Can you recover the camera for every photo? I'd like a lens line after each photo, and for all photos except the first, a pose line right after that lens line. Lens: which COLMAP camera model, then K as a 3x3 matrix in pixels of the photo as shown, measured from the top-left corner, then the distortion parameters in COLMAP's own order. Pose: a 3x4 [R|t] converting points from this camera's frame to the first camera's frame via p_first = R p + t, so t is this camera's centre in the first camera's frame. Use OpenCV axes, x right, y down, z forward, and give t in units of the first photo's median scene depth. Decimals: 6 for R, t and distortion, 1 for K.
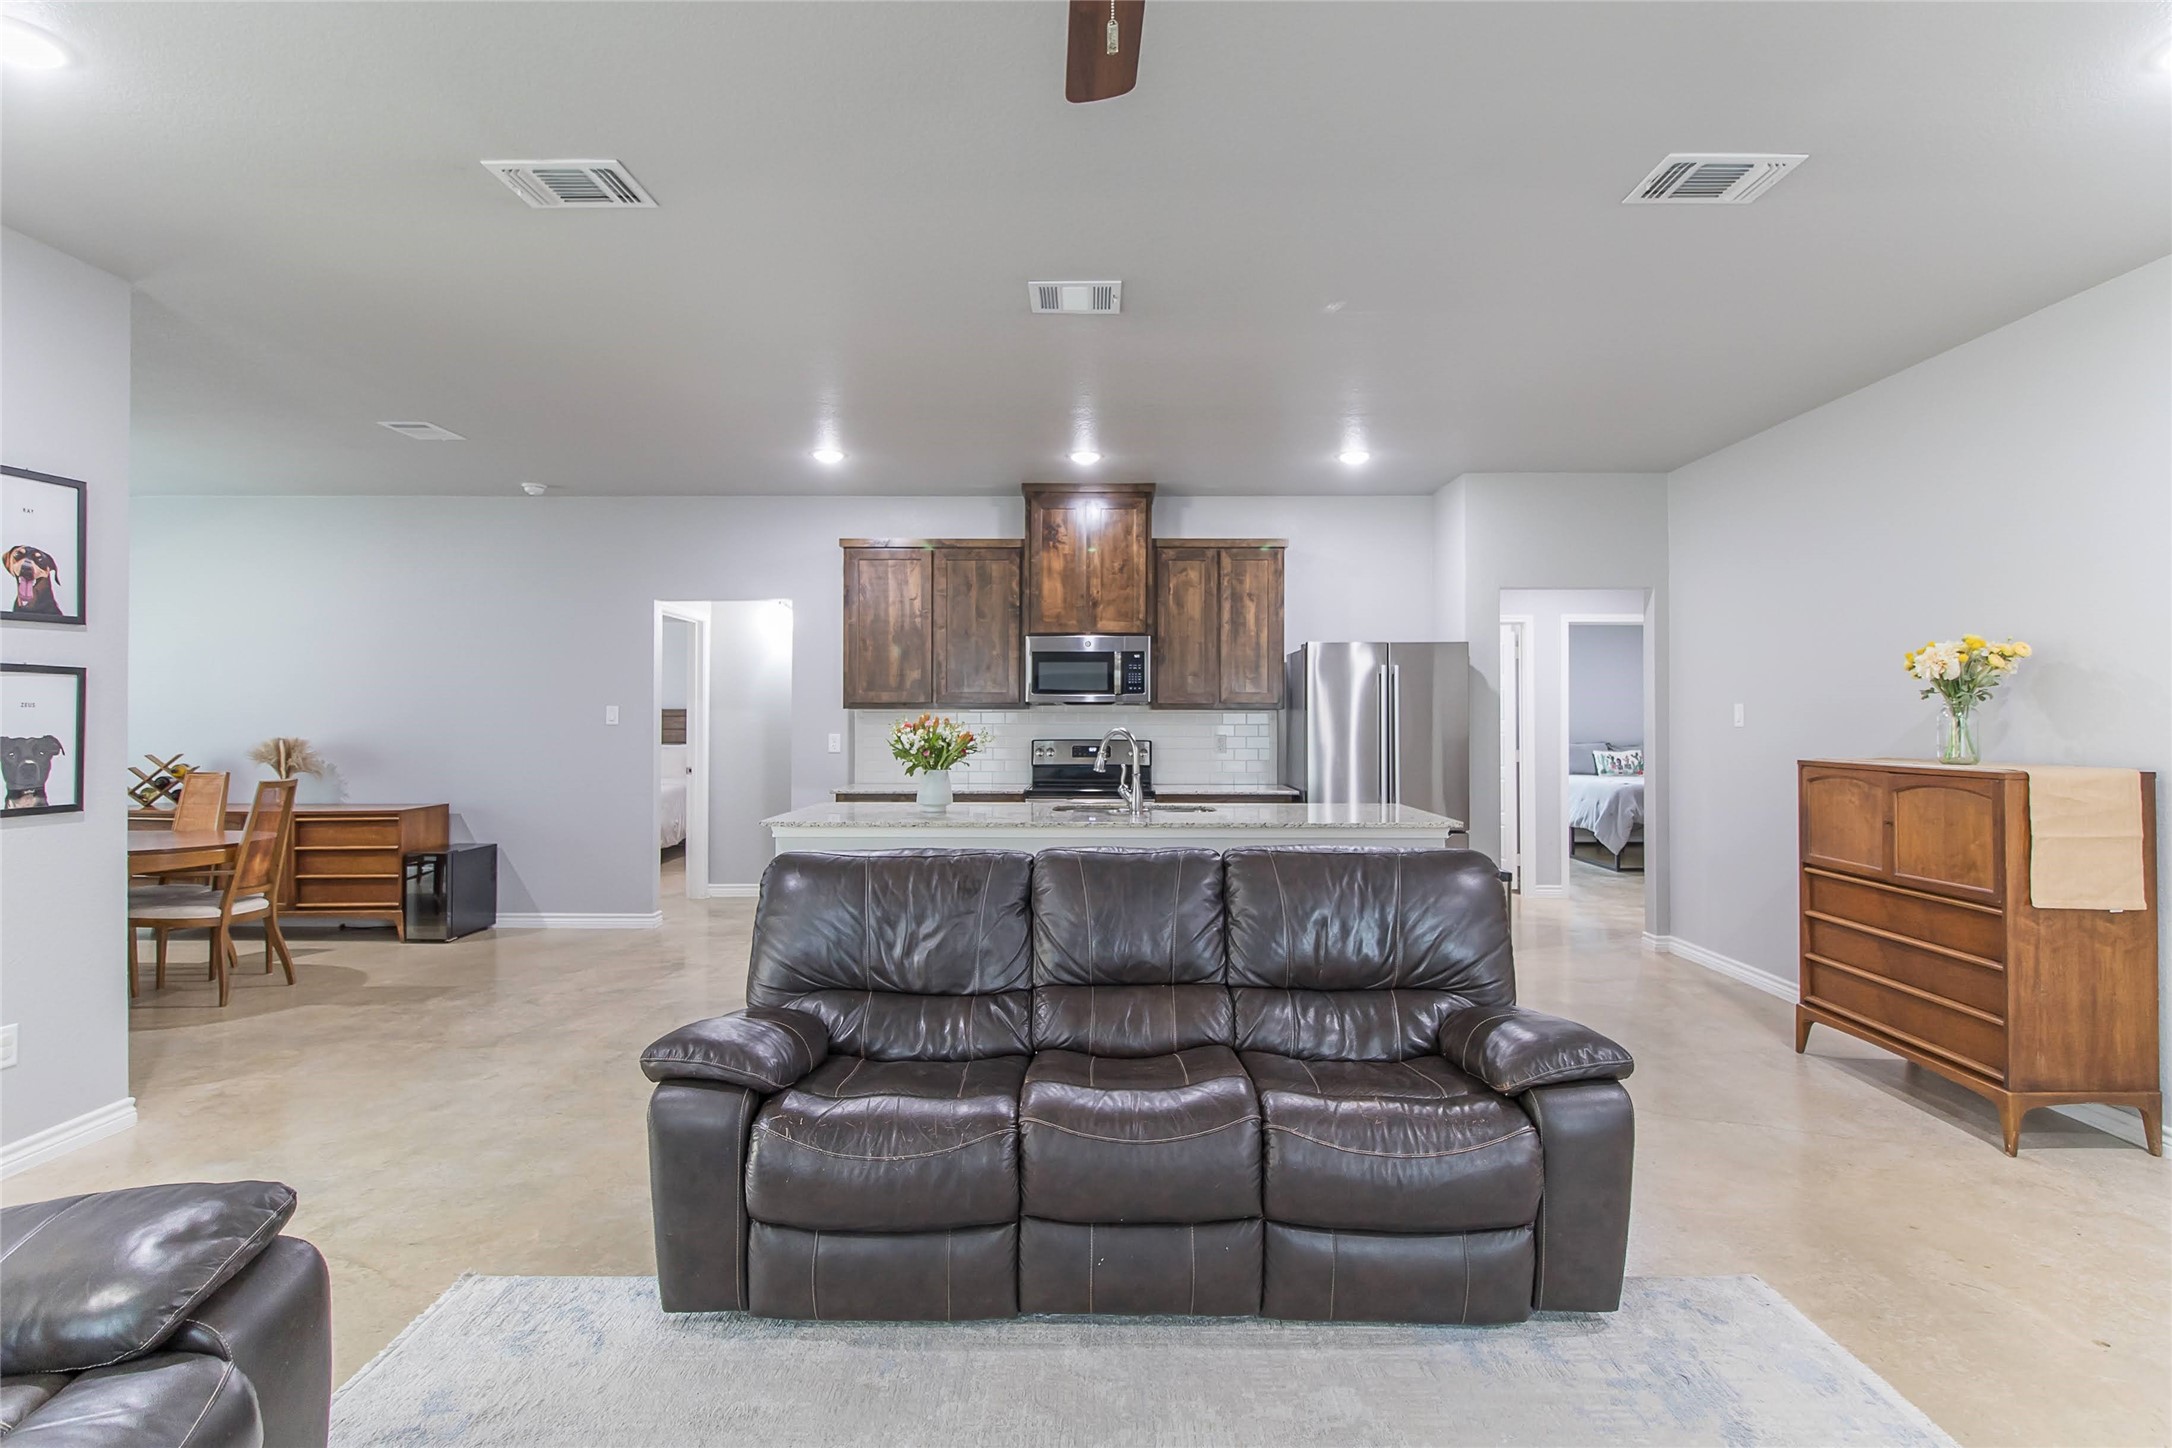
lens RADIAL K [[1061.9, 0, 1089.2], [0, 1061.9, 718.2], [0, 0, 1]] dist [-0.004982, -0.000379]
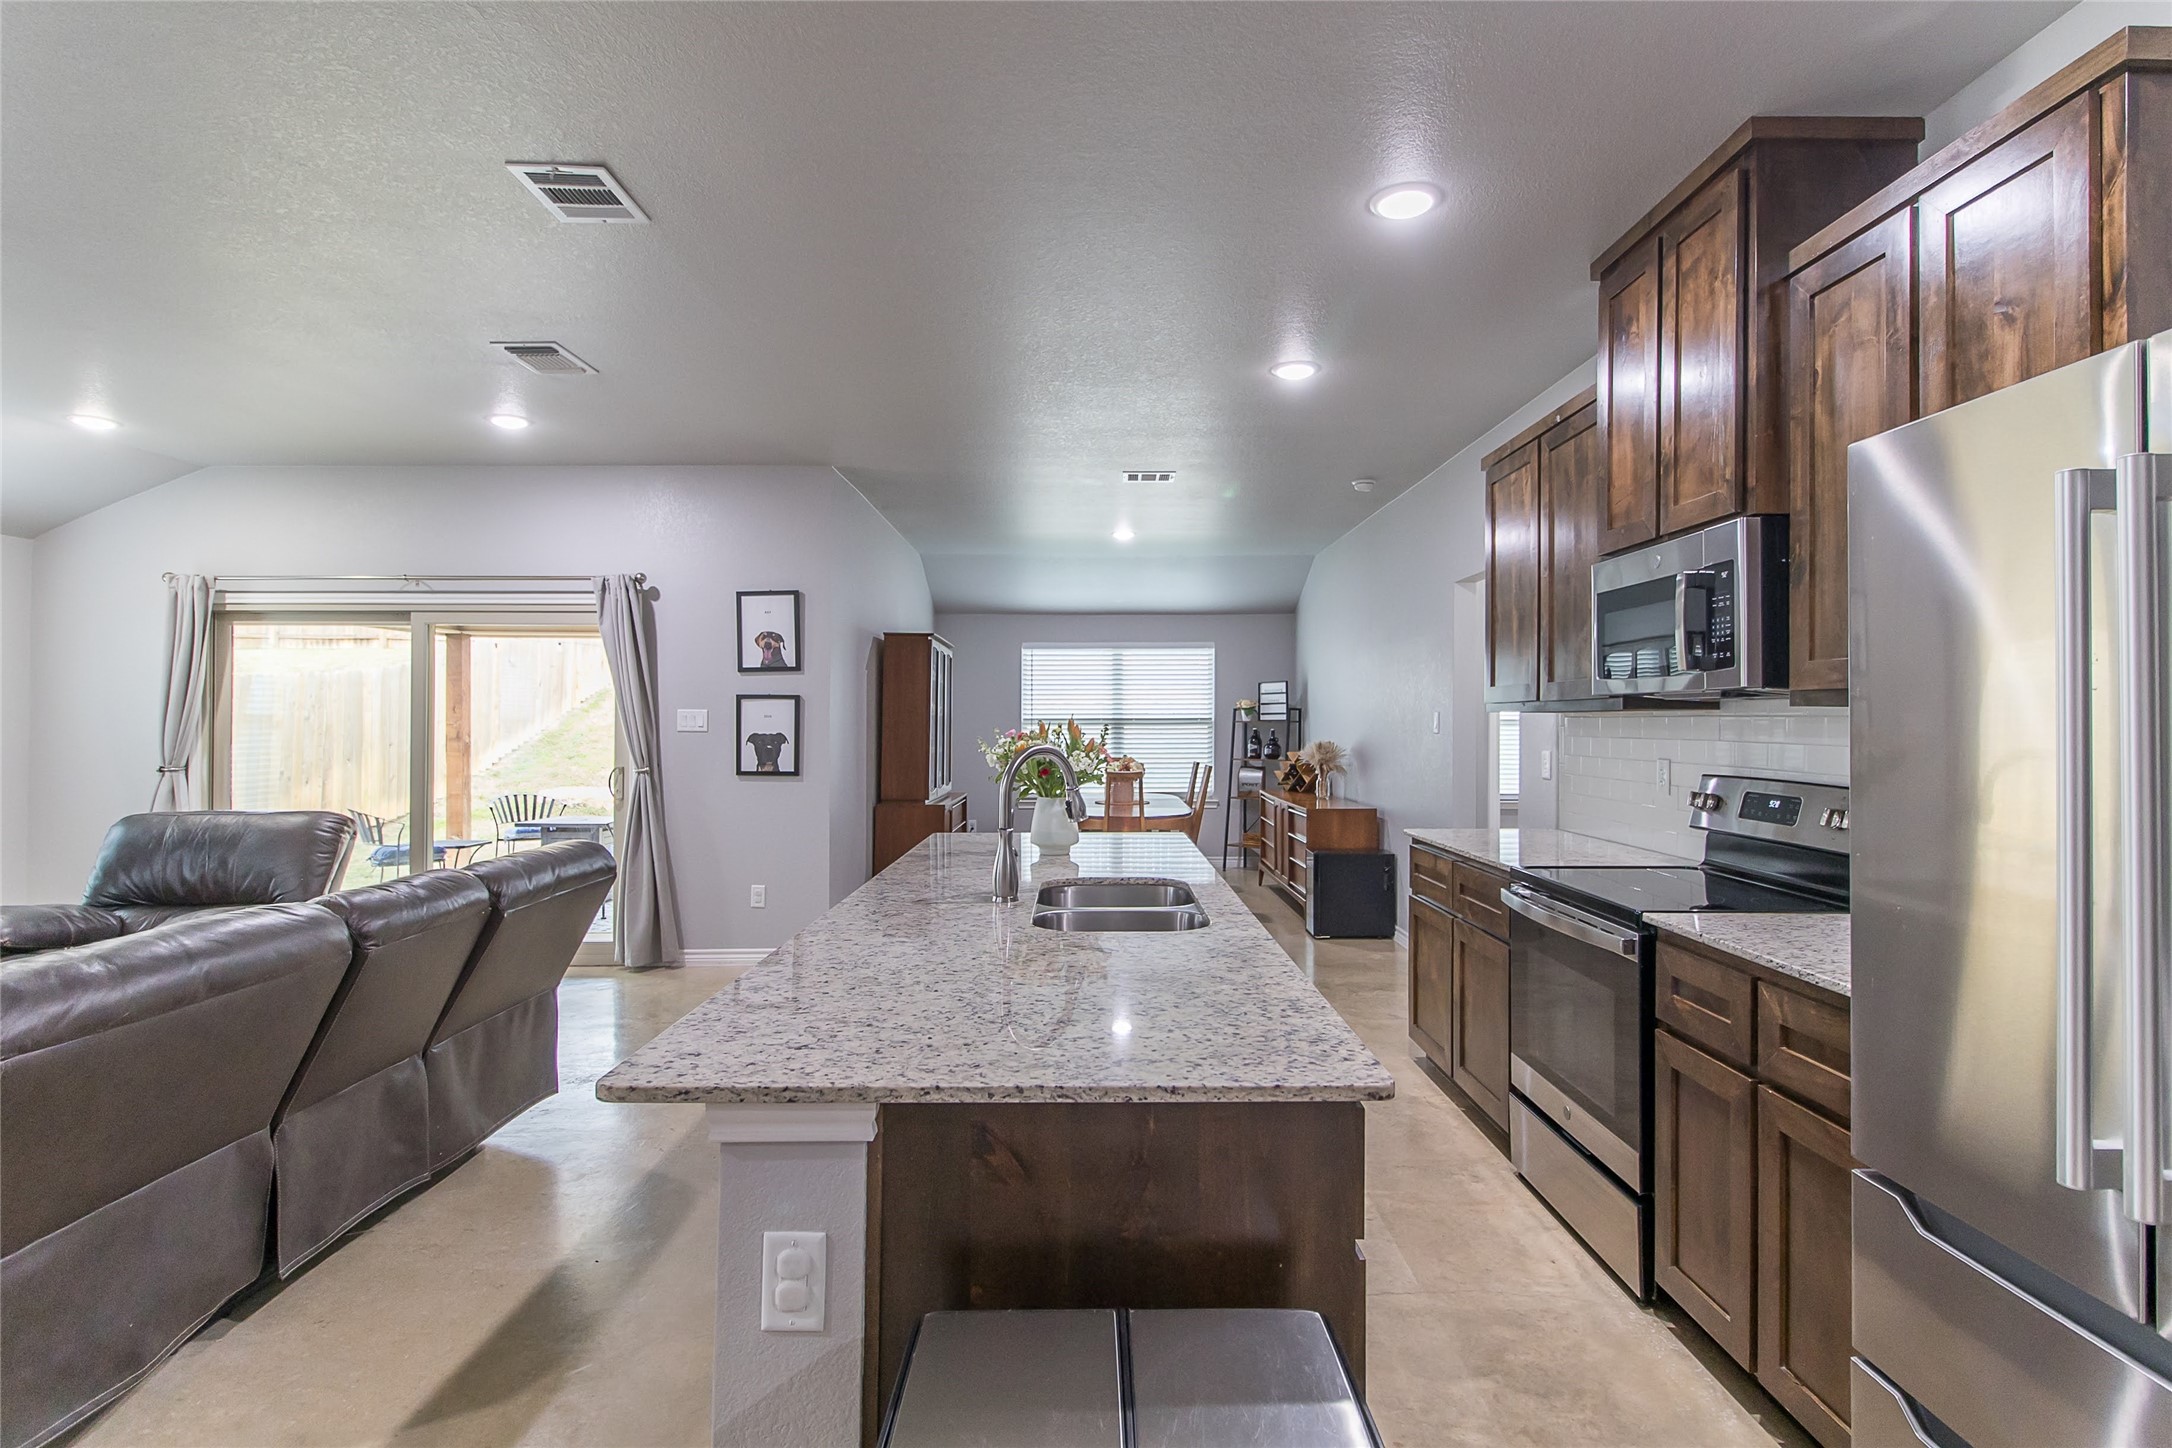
lens RADIAL K [[1061.9, 0, 1108.6], [0, 1061.9, 713.2], [0, 0, 1]] dist [-0.004982, -0.000379]
pose [[0.031054, -0.008060, -0.999485, 0.434673], [-0.002783, 0.999963, -0.008150, -0.002179], [0.999514, 0.003034, 0.031030, 0.754480]]
